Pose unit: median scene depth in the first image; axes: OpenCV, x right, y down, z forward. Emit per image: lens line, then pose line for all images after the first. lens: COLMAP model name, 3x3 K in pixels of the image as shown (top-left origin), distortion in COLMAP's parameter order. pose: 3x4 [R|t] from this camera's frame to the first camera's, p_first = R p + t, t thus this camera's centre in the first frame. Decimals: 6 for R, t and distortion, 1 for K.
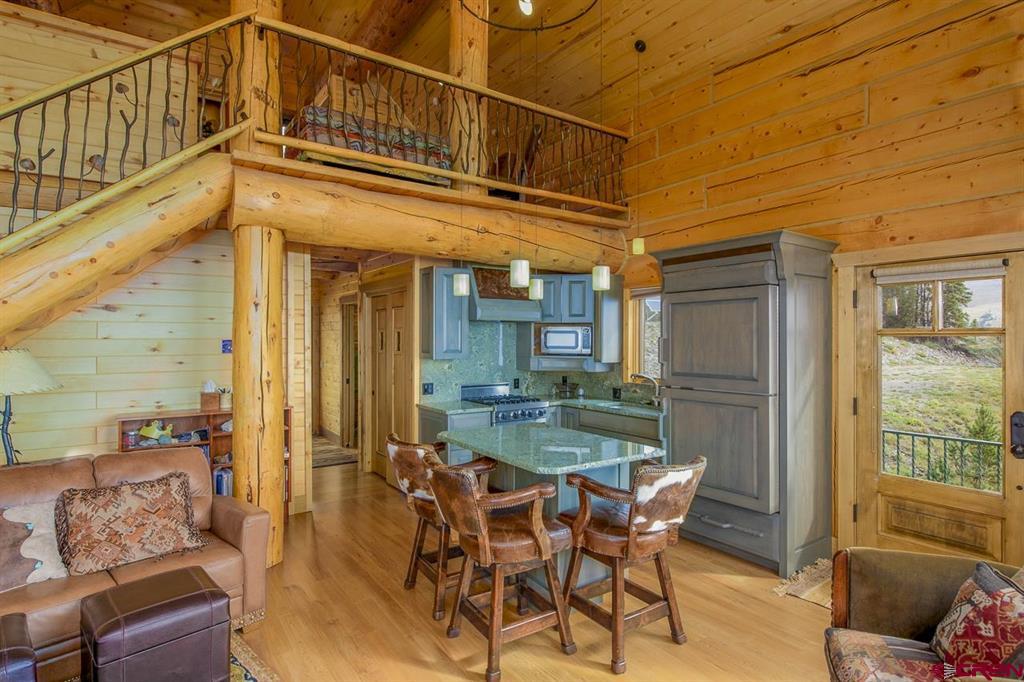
lens RADIAL K [[533.5, 0, 516.1], [0, 533.5, 336.7], [0, 0, 1]] dist [-0.000789, -0.004379]
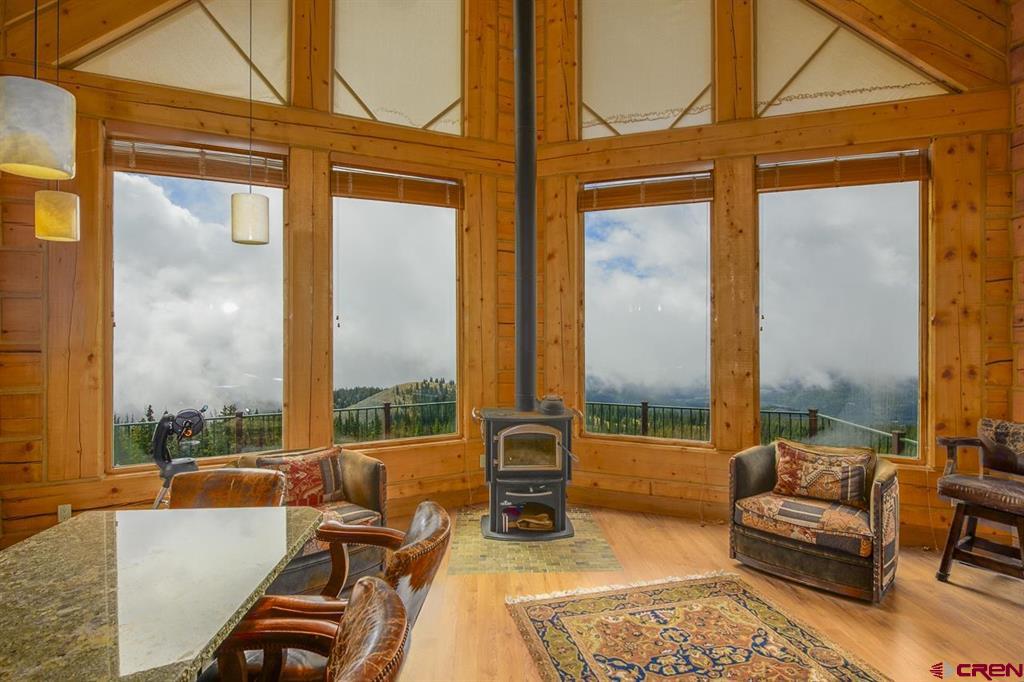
lens RADIAL K [[533.5, 0, 510.4], [0, 533.5, 328.0], [0, 0, 1]] dist [-0.000789, -0.004379]
pose [[-0.847096, -0.001062, 0.531439, -0.349245], [-0.002233, 0.999996, -0.001561, -0.004385], [-0.531435, -0.002509, -0.847095, 0.913718]]
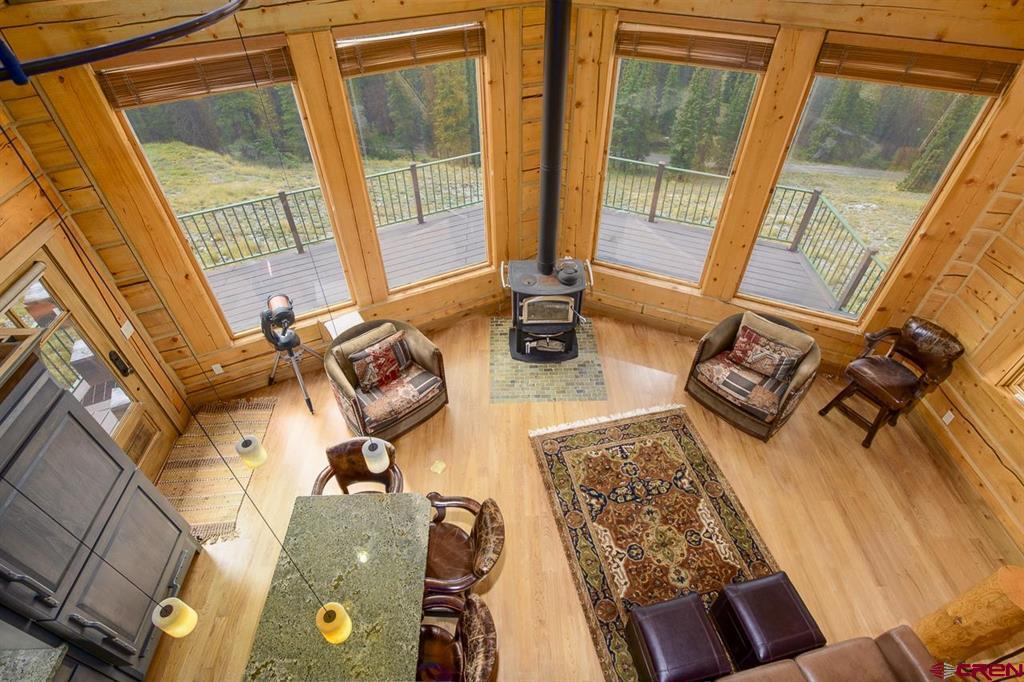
lens RADIAL K [[533.5, 0, 512.3], [0, 533.5, 339.4], [0, 0, 1]] dist [-0.000789, -0.004379]
pose [[-0.835612, -0.376177, 0.400304, -0.309601], [0.002258, 0.726368, 0.687302, -0.582207], [-0.549316, 0.575222, -0.606112, 0.897305]]
